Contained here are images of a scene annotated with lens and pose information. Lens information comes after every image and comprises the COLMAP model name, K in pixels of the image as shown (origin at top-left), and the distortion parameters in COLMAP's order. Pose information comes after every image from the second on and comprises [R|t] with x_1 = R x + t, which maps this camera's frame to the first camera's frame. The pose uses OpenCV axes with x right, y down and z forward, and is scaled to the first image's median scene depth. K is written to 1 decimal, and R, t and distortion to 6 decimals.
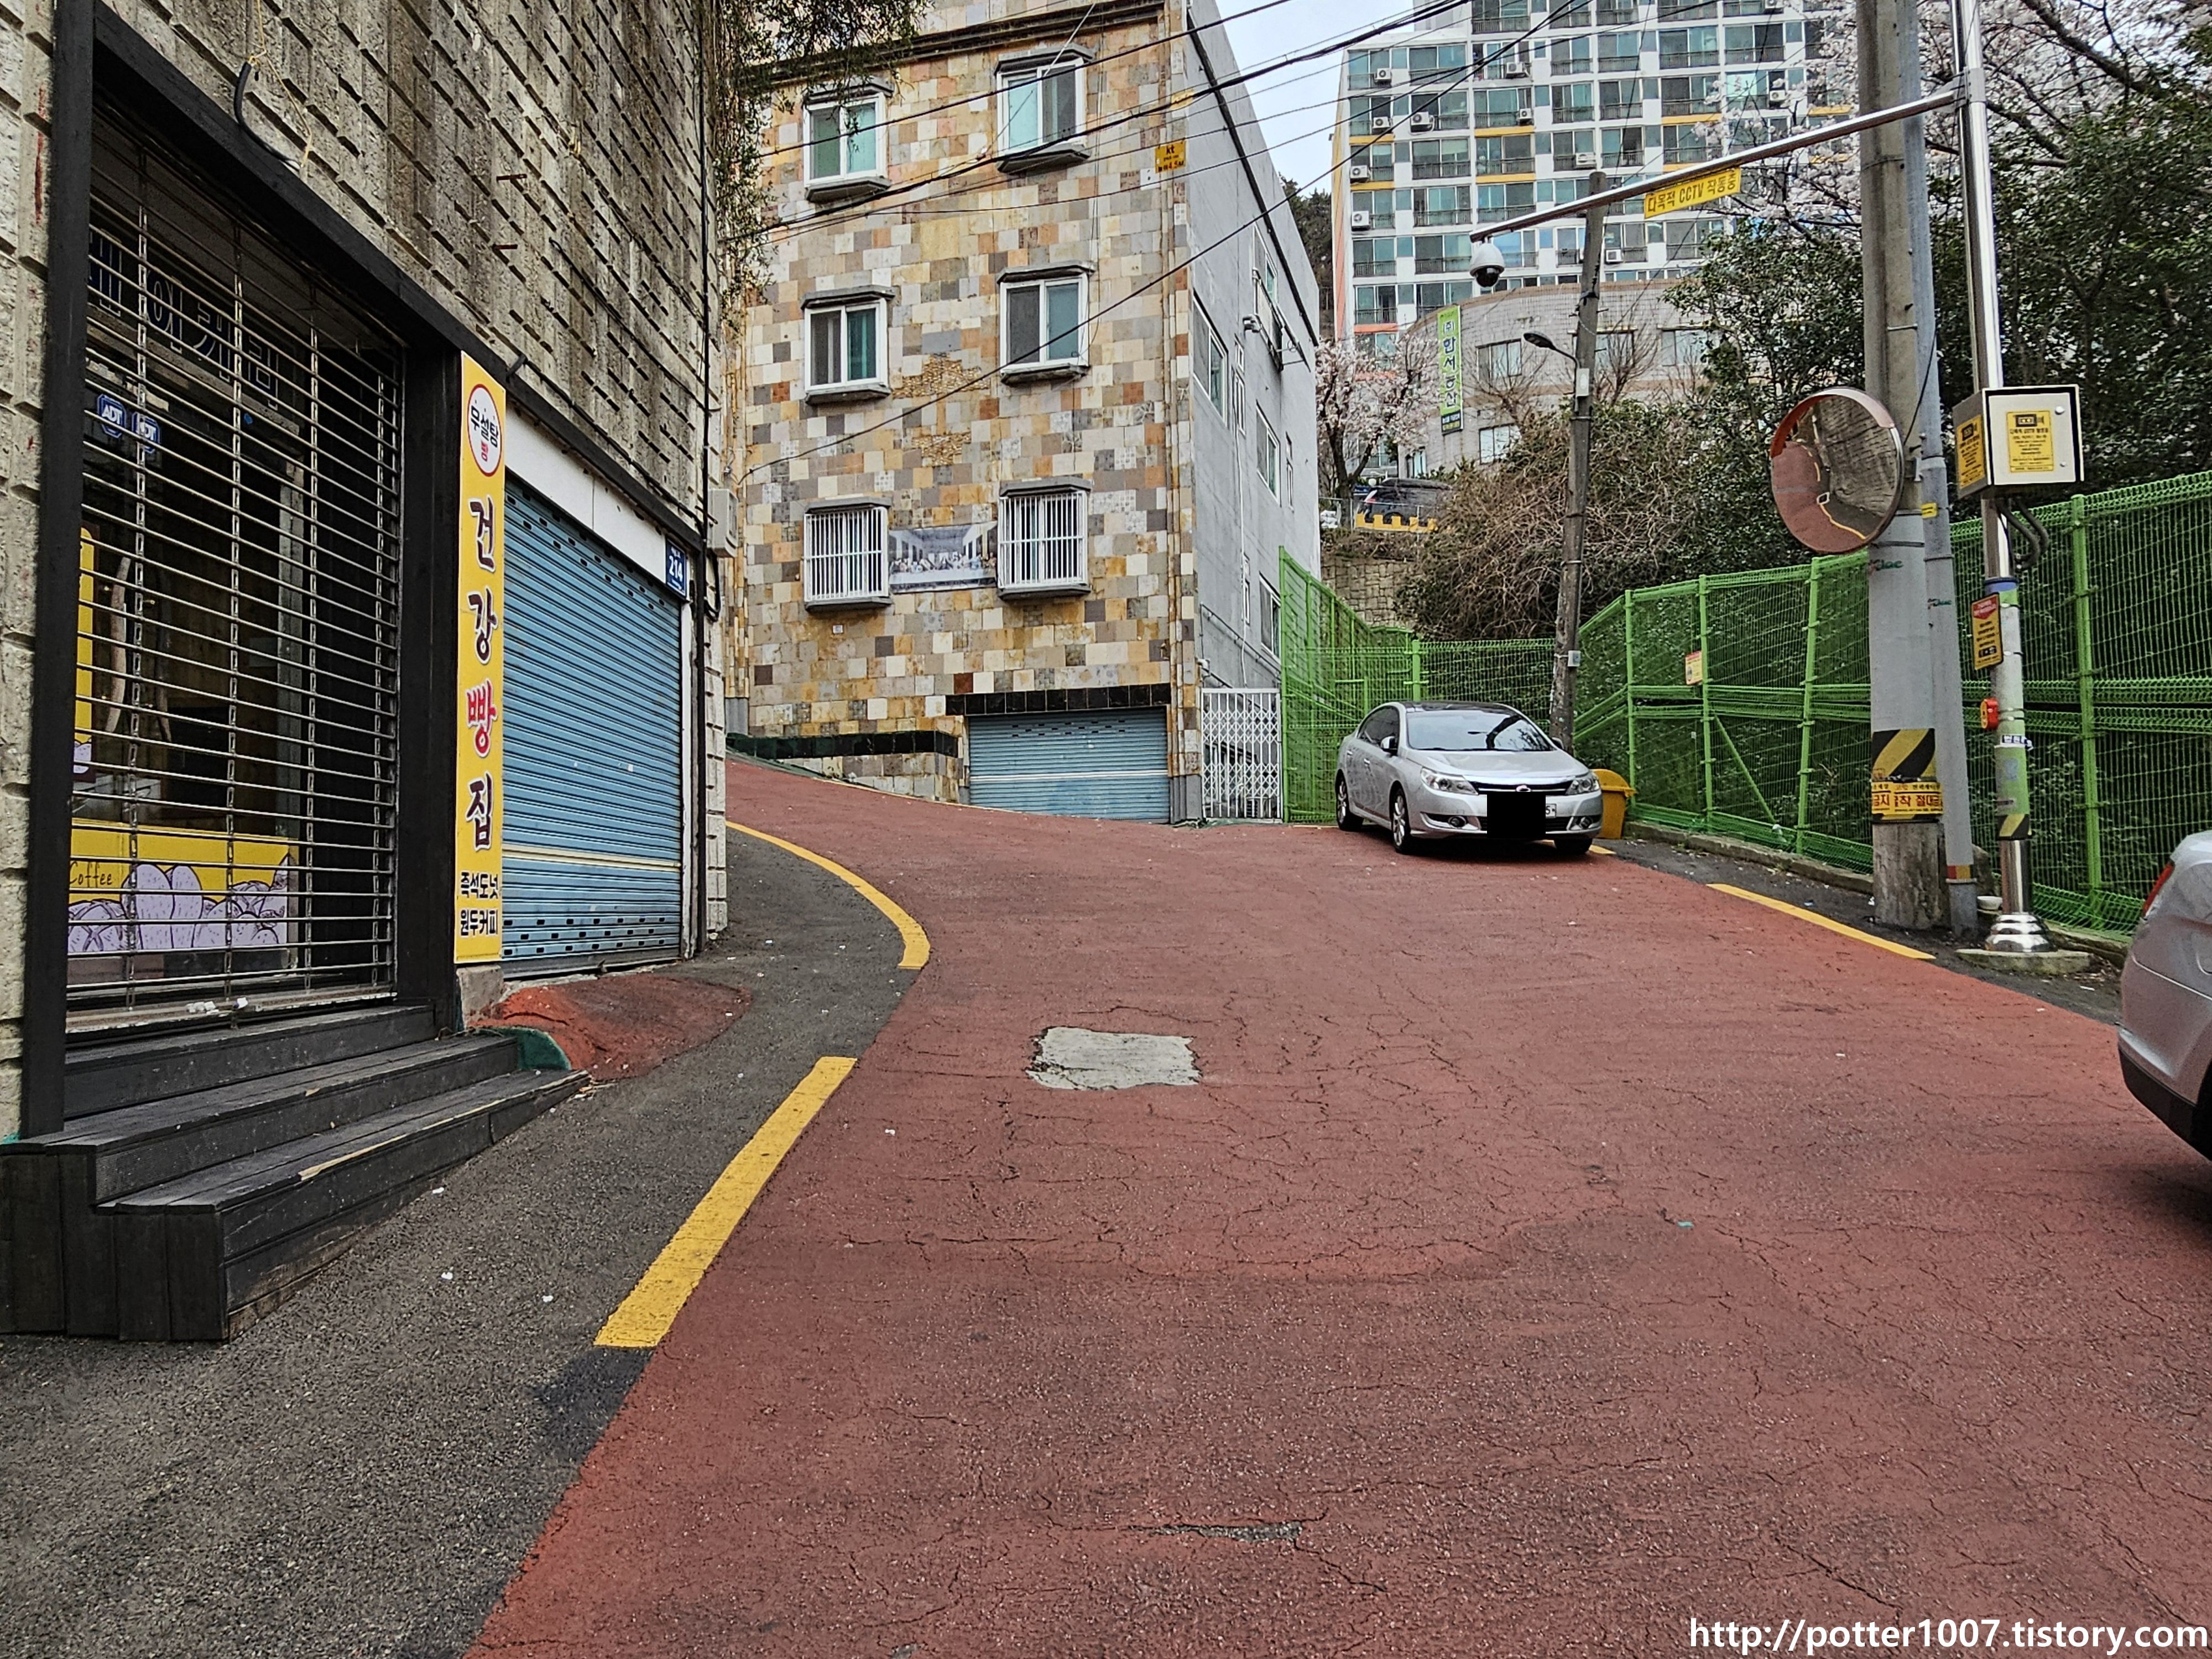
lens RADIAL K [[1614.4, 0, 1105.7], [0, 1614.4, 829.3], [0, 0, 1]] dist [0.005742, 0.001316]
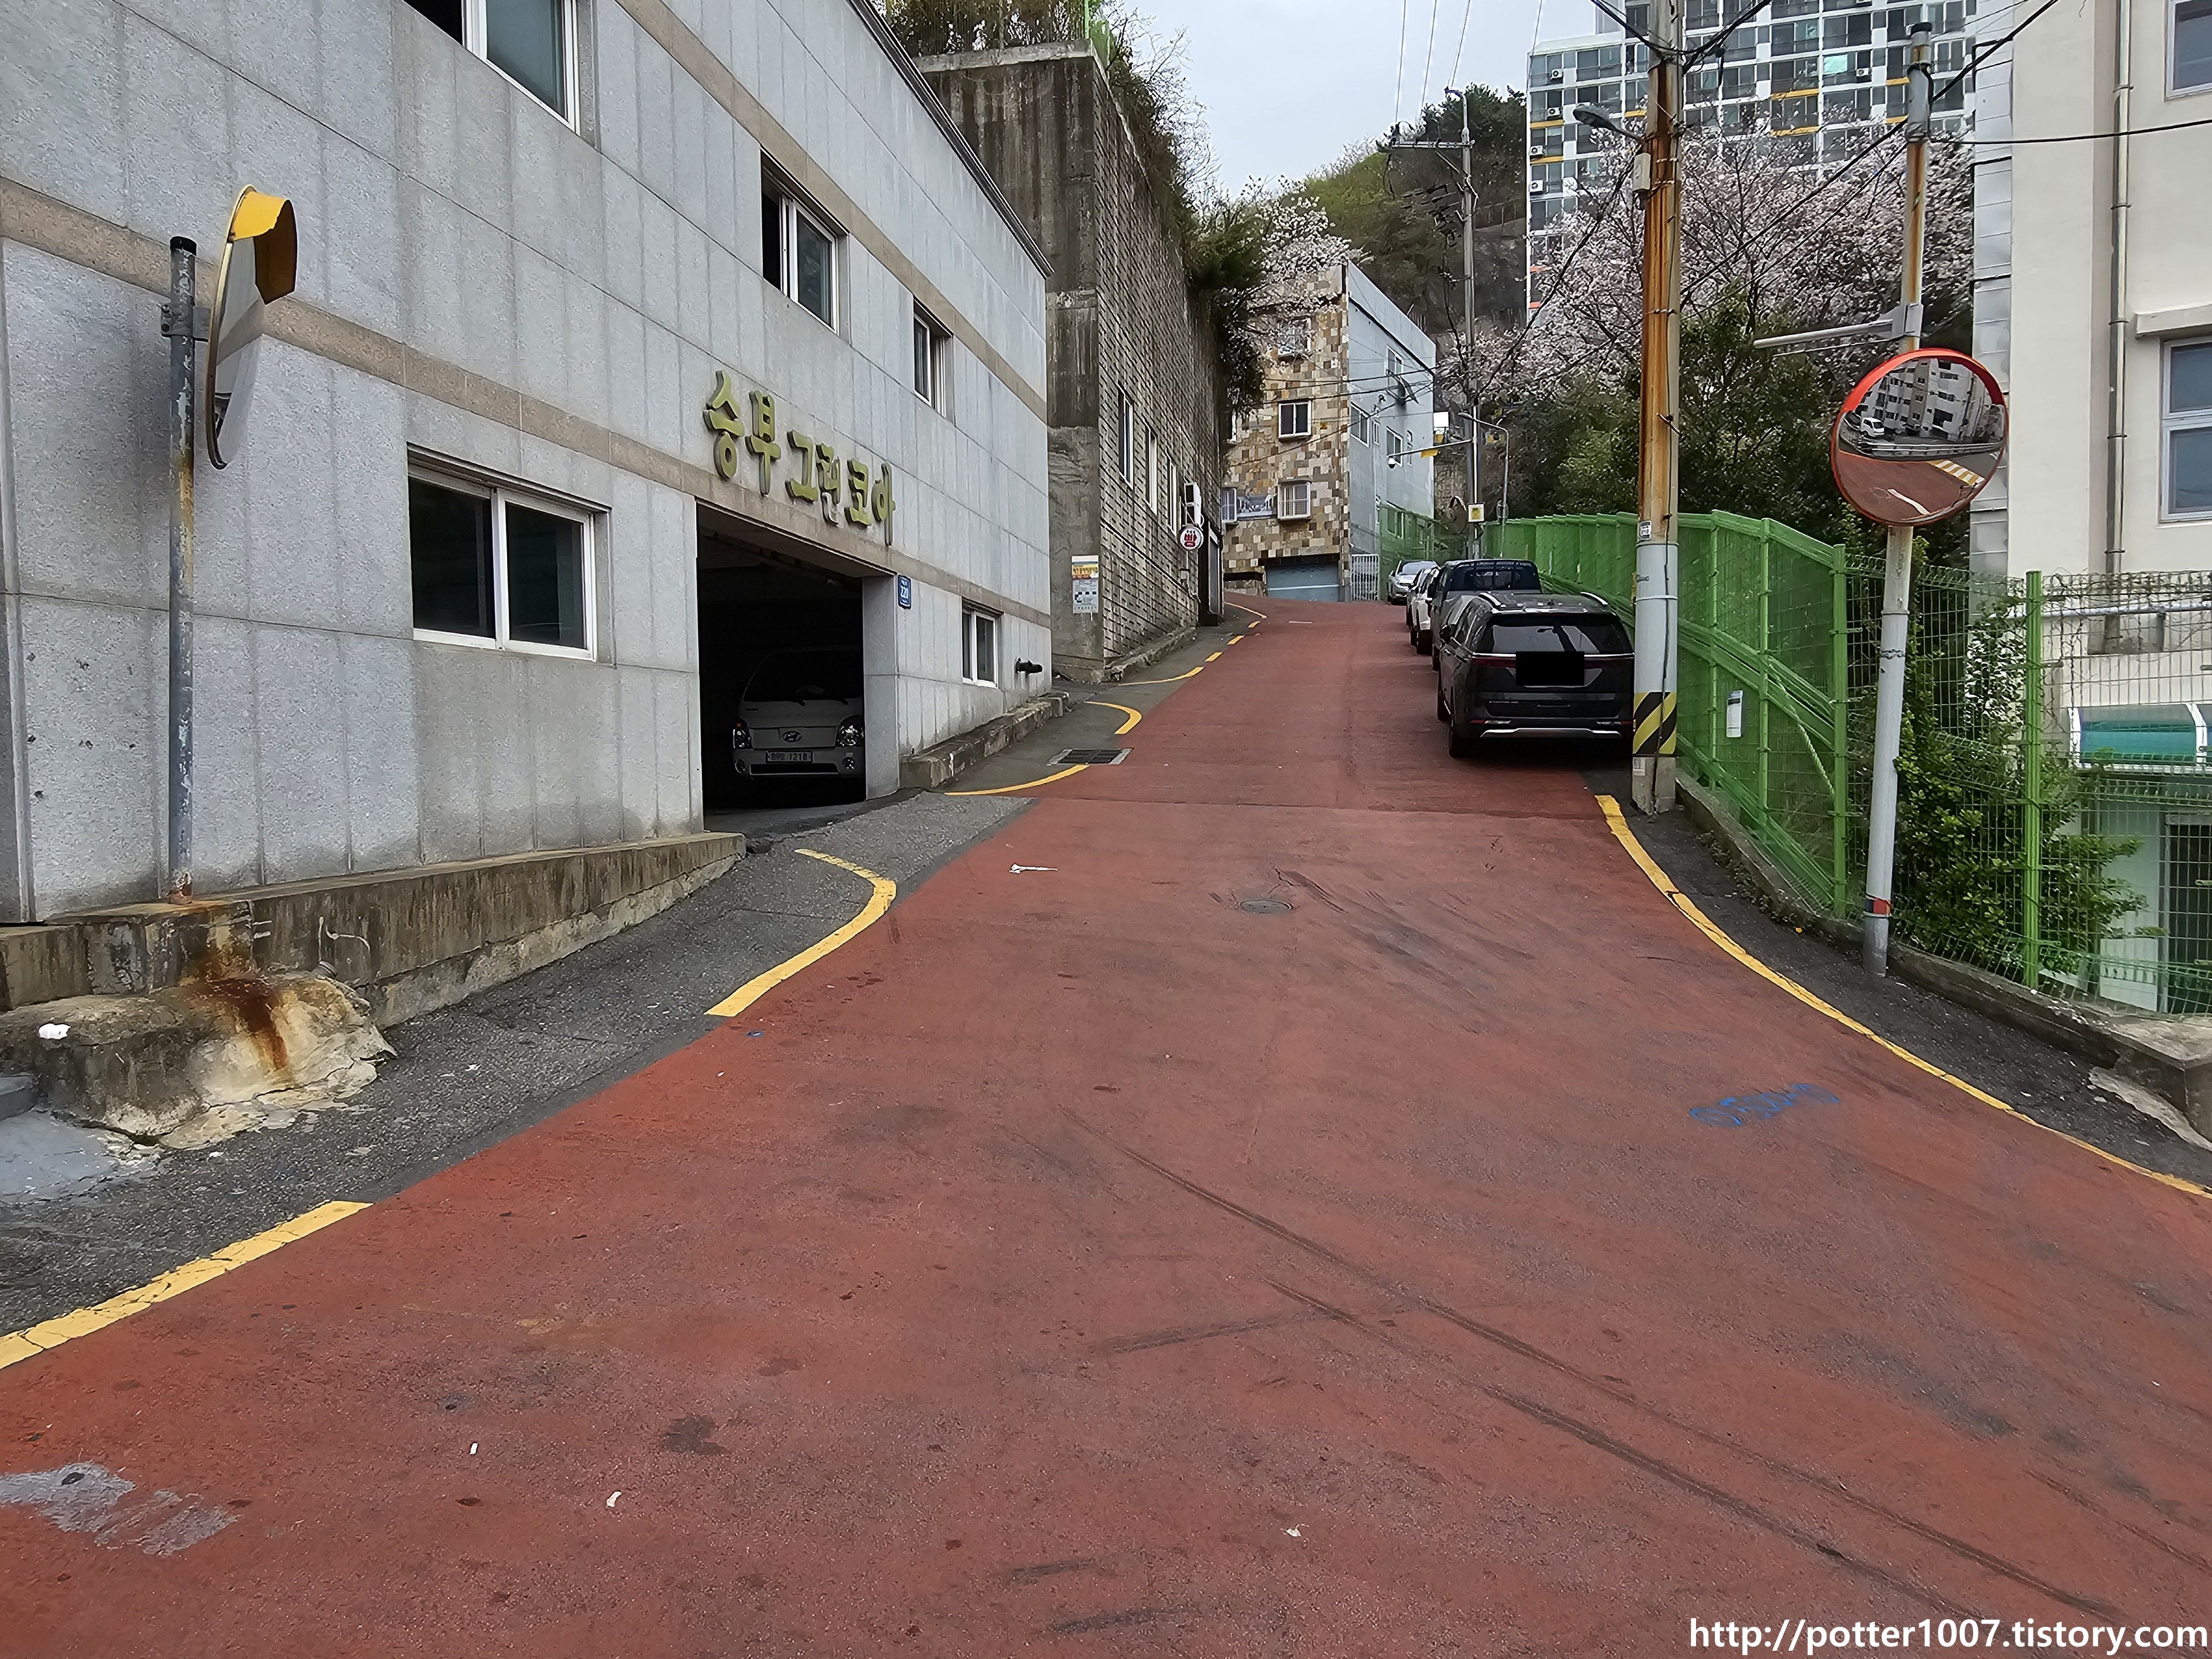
lens RADIAL K [[1614.4, 0, 1104.3], [0, 1614.4, 825.3], [0, 0, 1]] dist [0.005742, 0.001316]
pose [[0.986514, 0.009957, -0.163373, 0.095996], [0.006405, 0.995035, 0.099320, 0.094158], [0.163551, -0.099027, 0.981552, -1.781442]]
